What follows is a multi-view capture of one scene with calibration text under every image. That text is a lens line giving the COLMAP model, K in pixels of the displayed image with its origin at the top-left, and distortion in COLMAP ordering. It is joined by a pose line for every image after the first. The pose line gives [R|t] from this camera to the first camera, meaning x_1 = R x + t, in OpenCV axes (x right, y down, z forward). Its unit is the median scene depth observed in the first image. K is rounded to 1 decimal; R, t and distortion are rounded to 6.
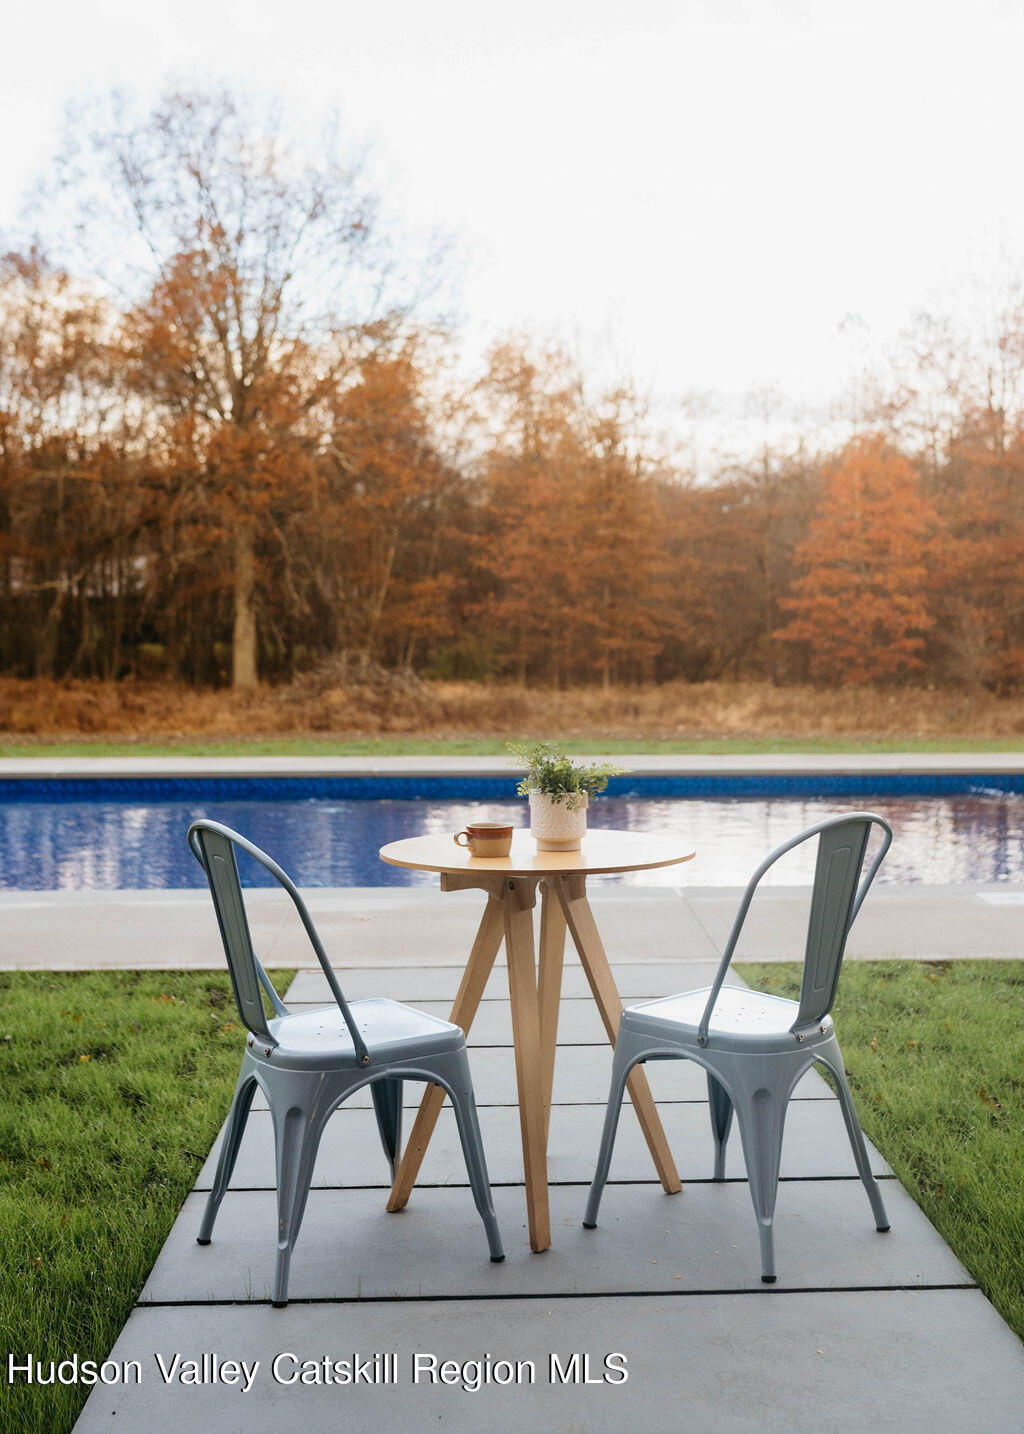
lens RADIAL K [[1488.4, 0, 545.9], [0, 1488.4, 577.6], [0, 0, 1]] dist [-0.020176, 0.000000]
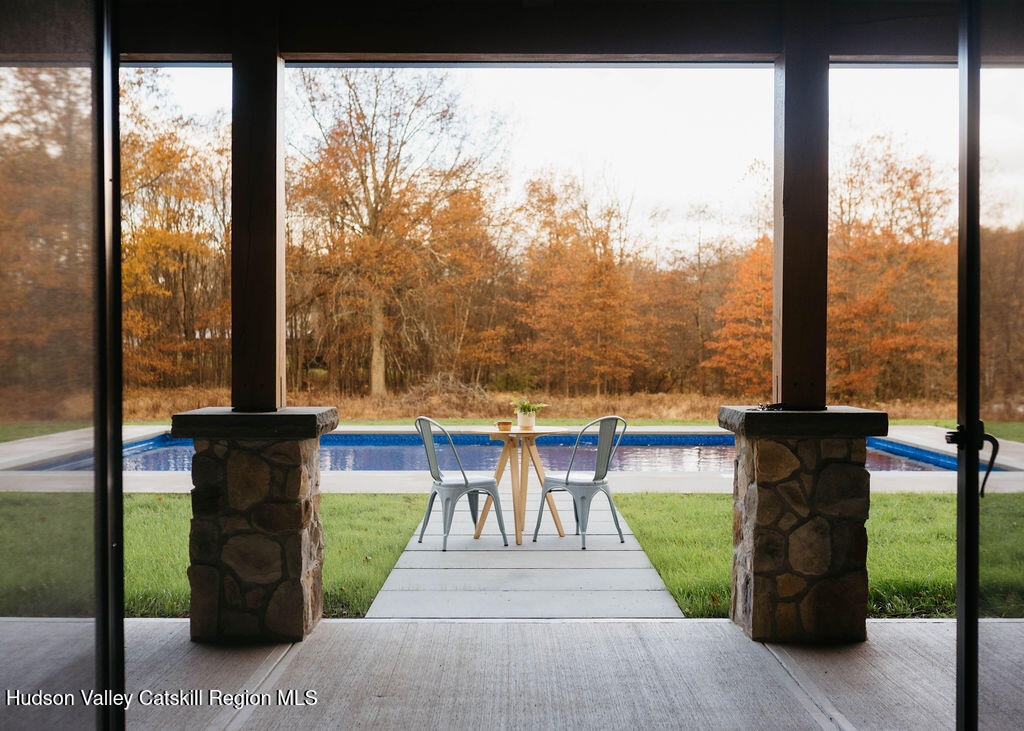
lens RADIAL K [[1062.8, 0, 511.4], [0, 1062.8, 365.5], [0, 0, 1]] dist [-0.020176, 0.000000]
pose [[0.998239, 0.002720, -0.059260, 0.014077], [-0.000349, 0.999200, 0.039987, -0.006119], [0.059322, -0.039896, 0.997441, -0.162947]]
